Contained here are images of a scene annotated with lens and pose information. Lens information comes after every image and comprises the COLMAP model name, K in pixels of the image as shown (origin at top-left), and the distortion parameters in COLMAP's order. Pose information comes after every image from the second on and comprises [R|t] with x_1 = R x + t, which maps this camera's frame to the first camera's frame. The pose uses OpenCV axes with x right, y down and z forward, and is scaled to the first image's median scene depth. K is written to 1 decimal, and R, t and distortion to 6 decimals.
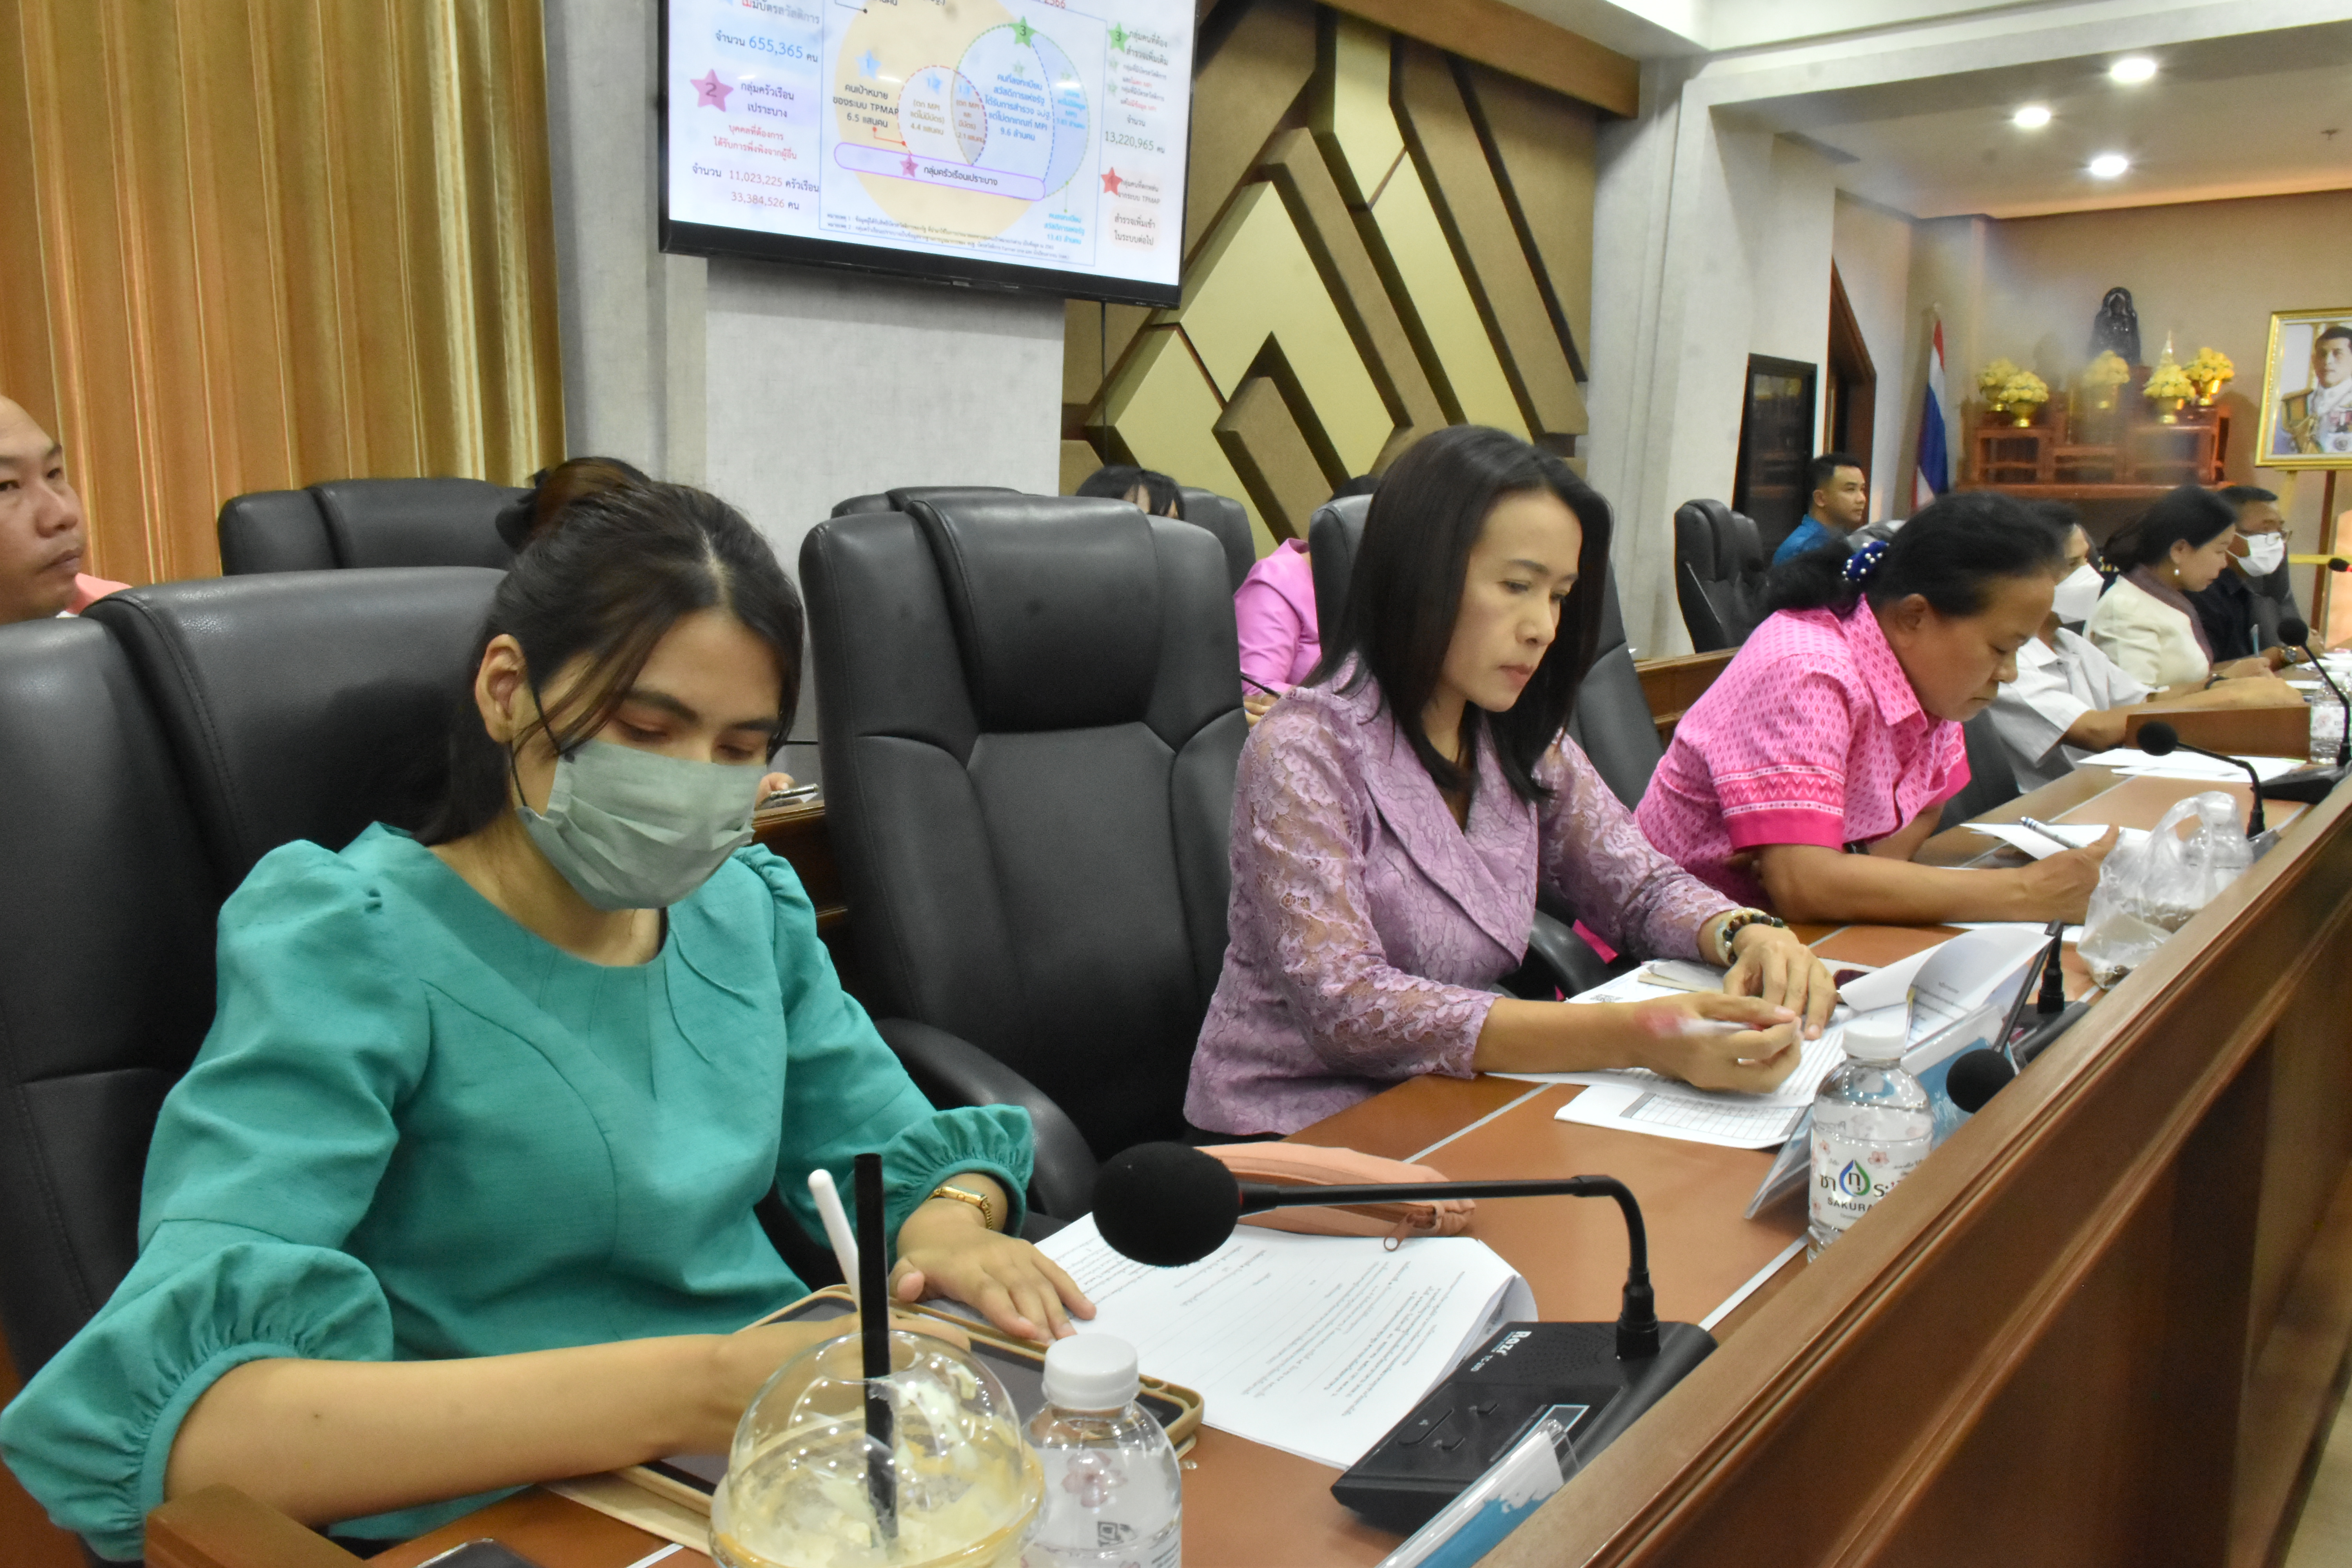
lens RADIAL K [[1773.8, 0, 1146.6], [0, 1773.8, 776.1], [0, 0, 1]] dist [-0.024625, 0.003522]
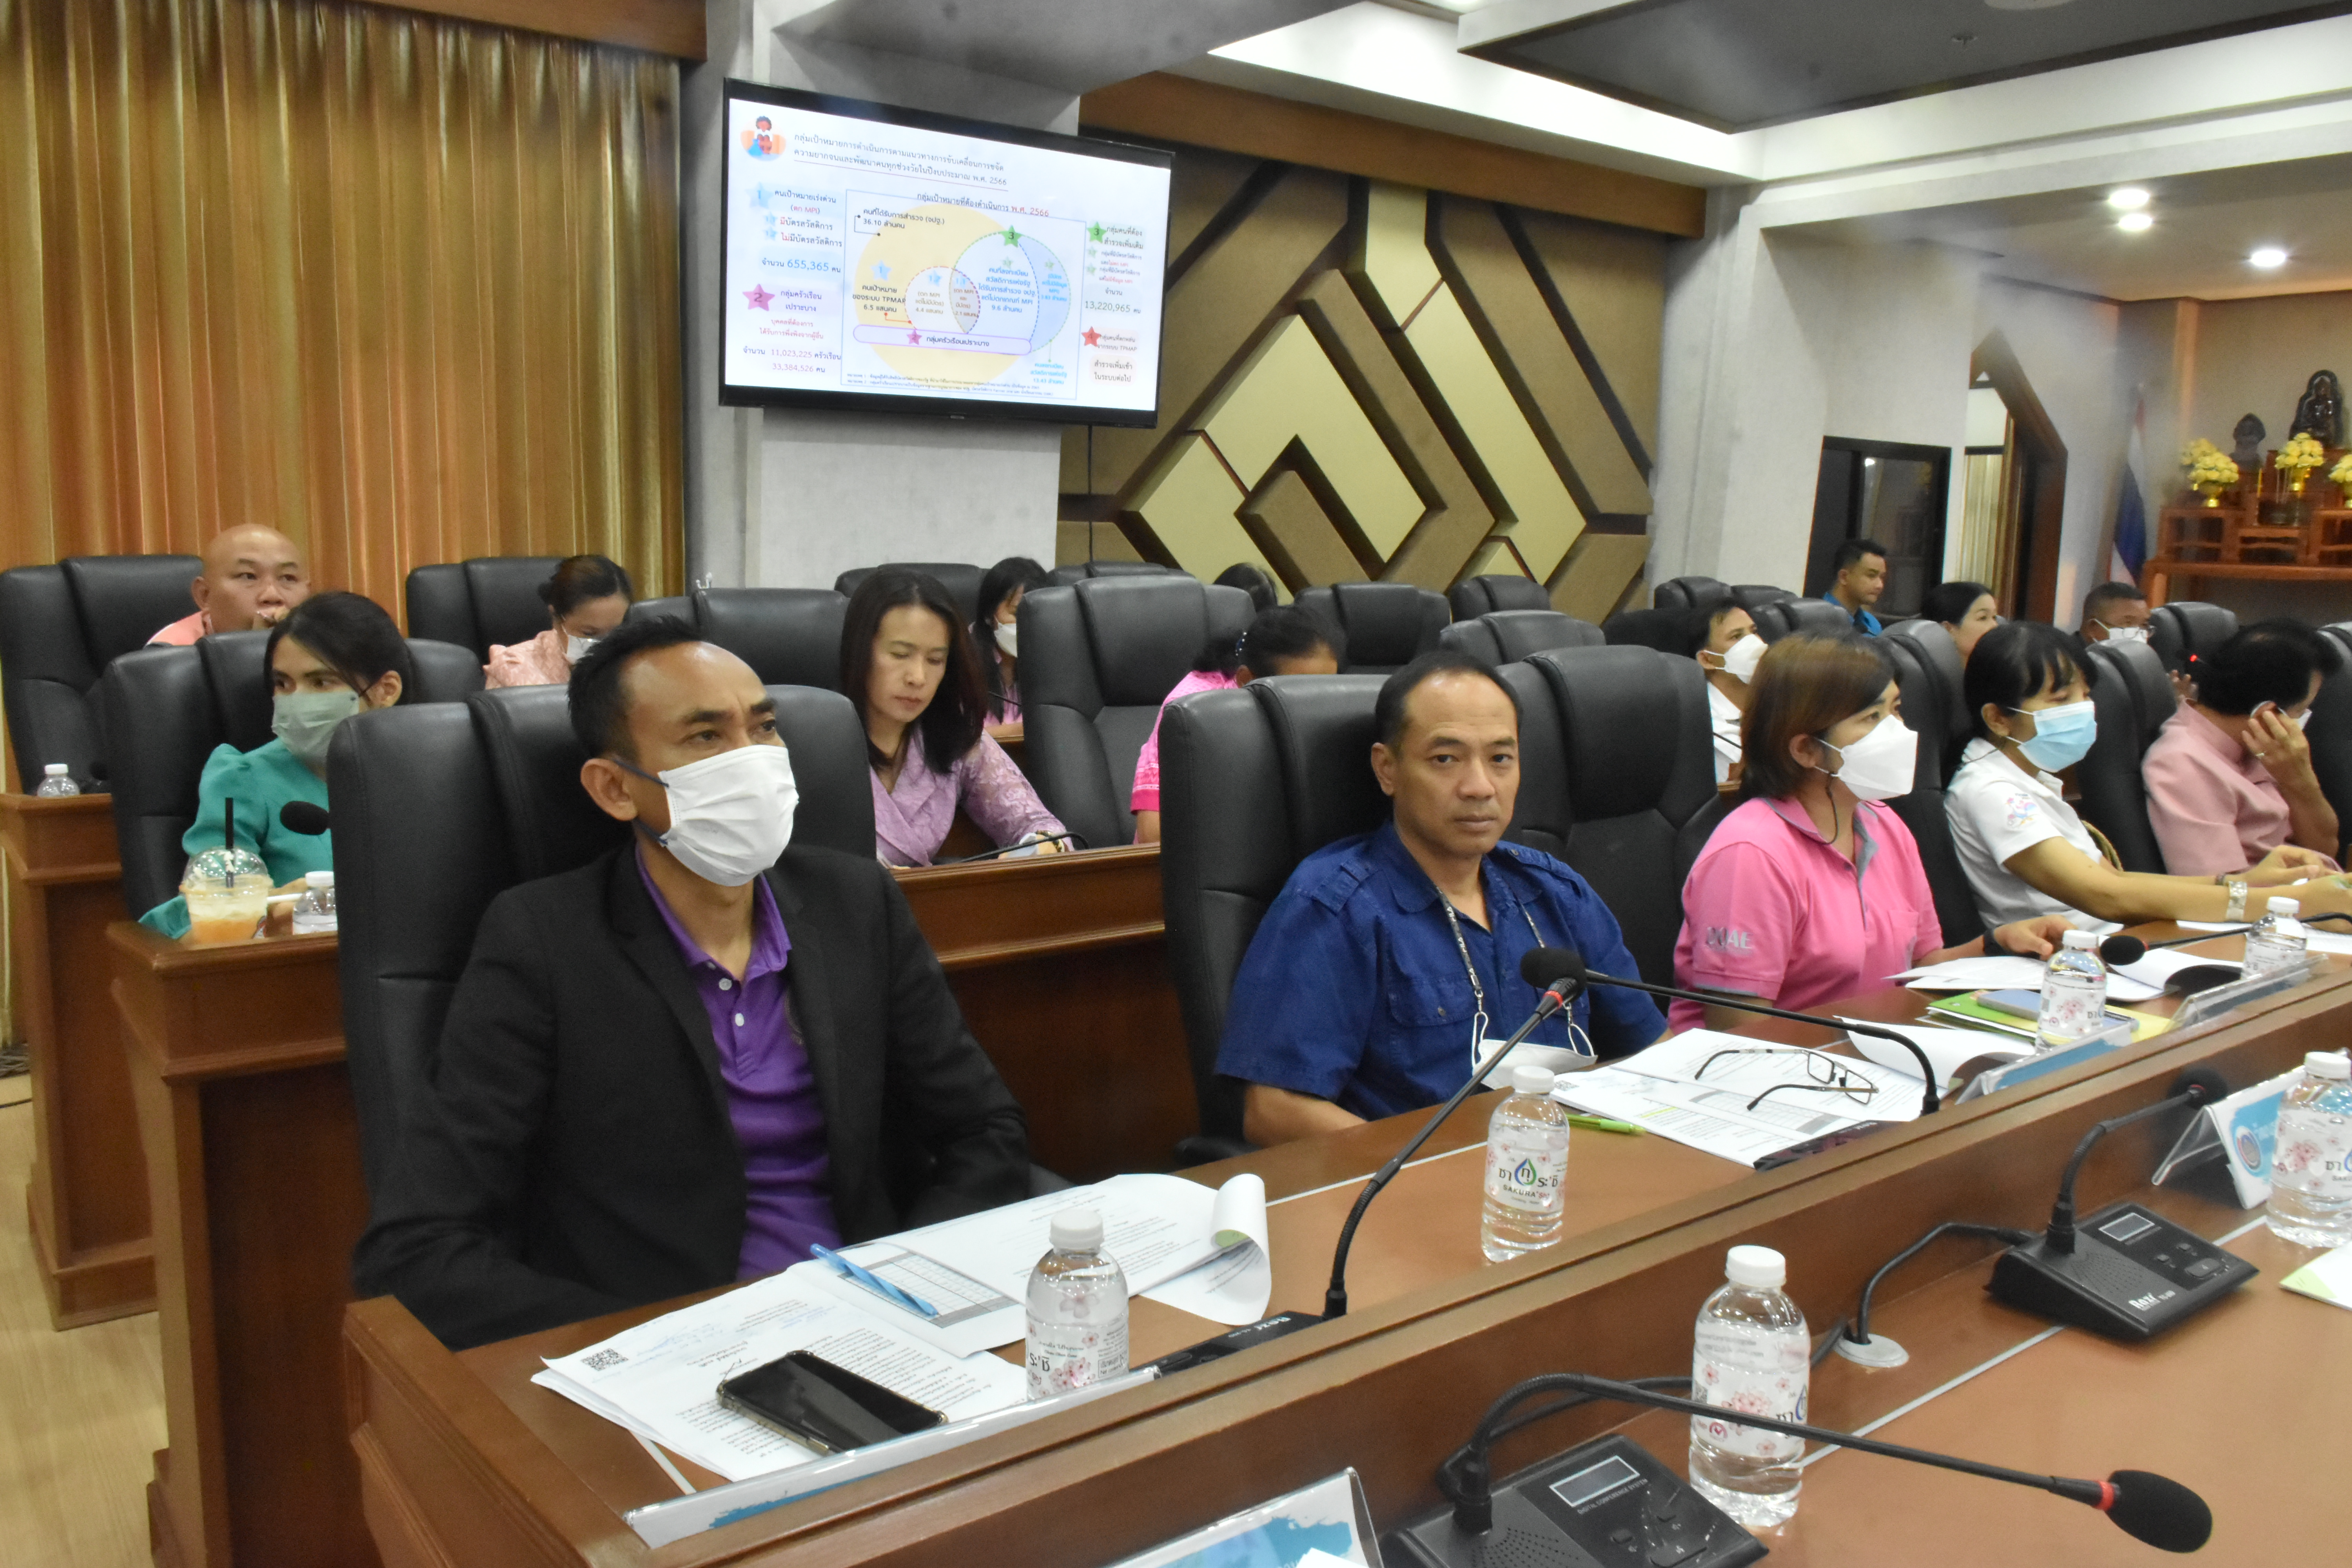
lens RADIAL K [[1811.2, 0, 1176.0], [0, 1811.2, 784.0], [0, 0, 1]] dist [-0.029342, 0.012763]
pose [[0.970448, 0.057680, -0.234316, 0.341931], [-0.060962, 0.998117, -0.006779, 0.008692], [0.233483, 0.020863, 0.972137, -0.283243]]
